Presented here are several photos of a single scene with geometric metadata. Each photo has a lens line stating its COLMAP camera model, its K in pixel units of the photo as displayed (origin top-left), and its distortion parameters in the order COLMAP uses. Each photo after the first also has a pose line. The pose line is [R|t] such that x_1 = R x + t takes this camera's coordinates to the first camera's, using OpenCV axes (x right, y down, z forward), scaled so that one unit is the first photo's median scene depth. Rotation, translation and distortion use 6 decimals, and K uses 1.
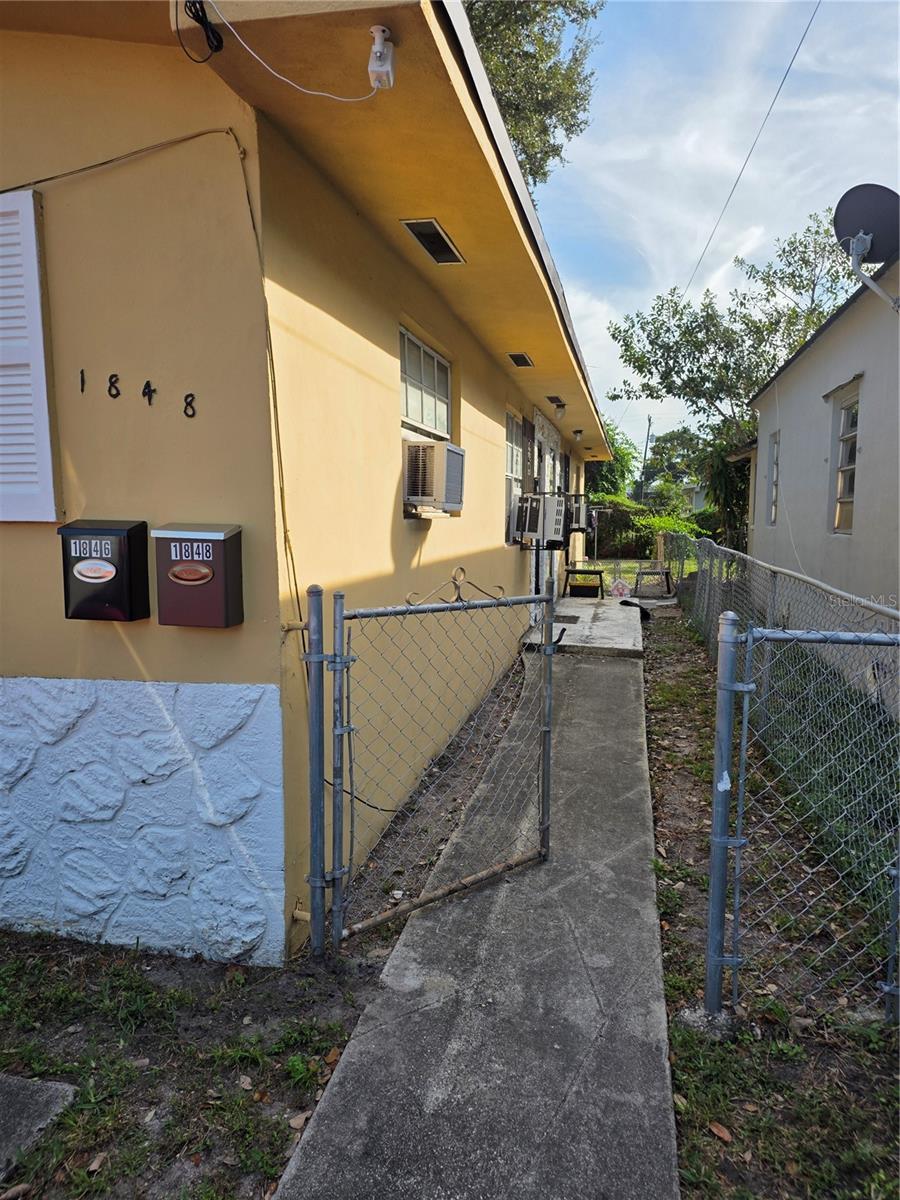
lens RADIAL K [[798.4, 0, 438.9], [0, 798.4, 598.8], [0, 0, 1]] dist [0.064951, -0.000166]
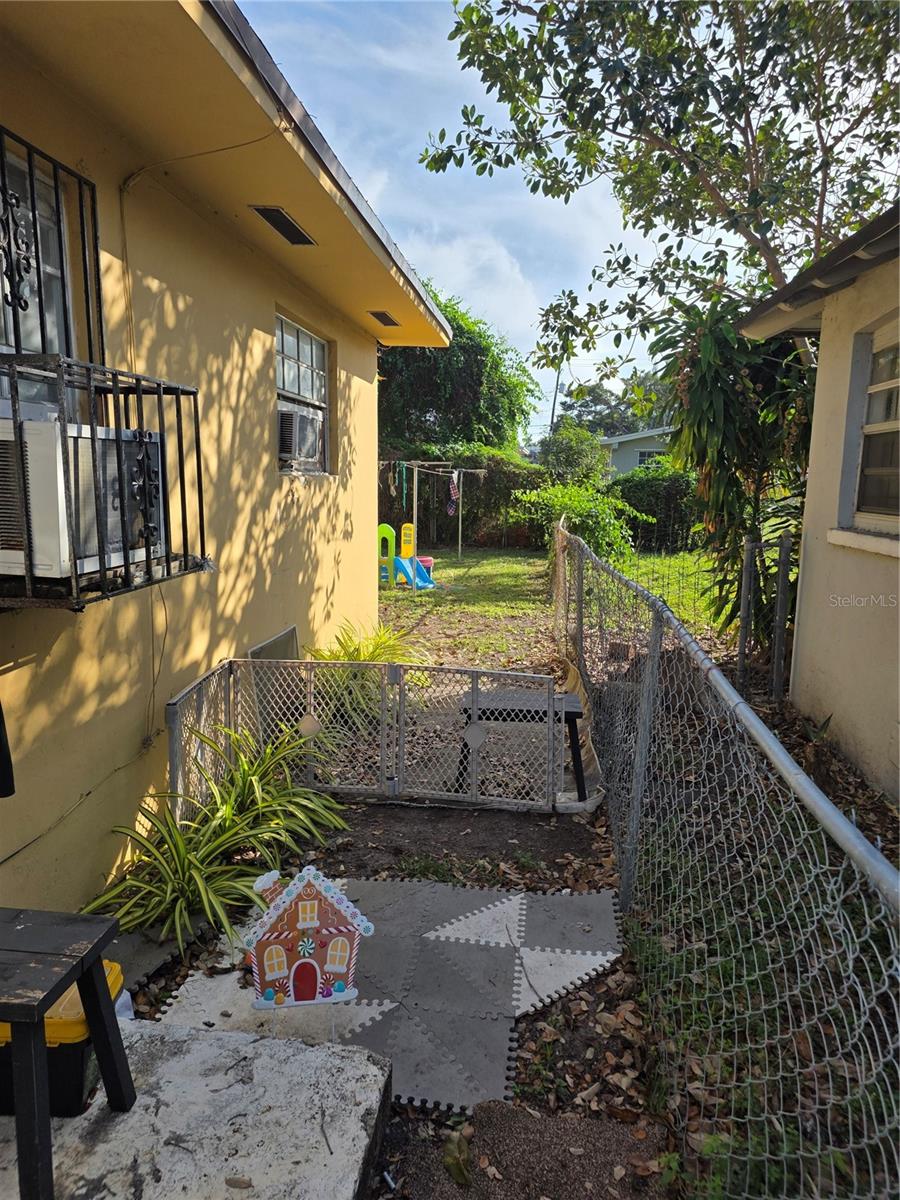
lens RADIAL K [[798.4, 0, 458.6], [0, 798.4, 605.4], [0, 0, 1]] dist [0.064951, -0.000166]
pose [[0.991342, 0.001557, 0.131295, 0.123640], [-0.009516, 0.998152, 0.060015, -0.049089], [-0.130959, -0.060745, 0.989525, 0.431363]]
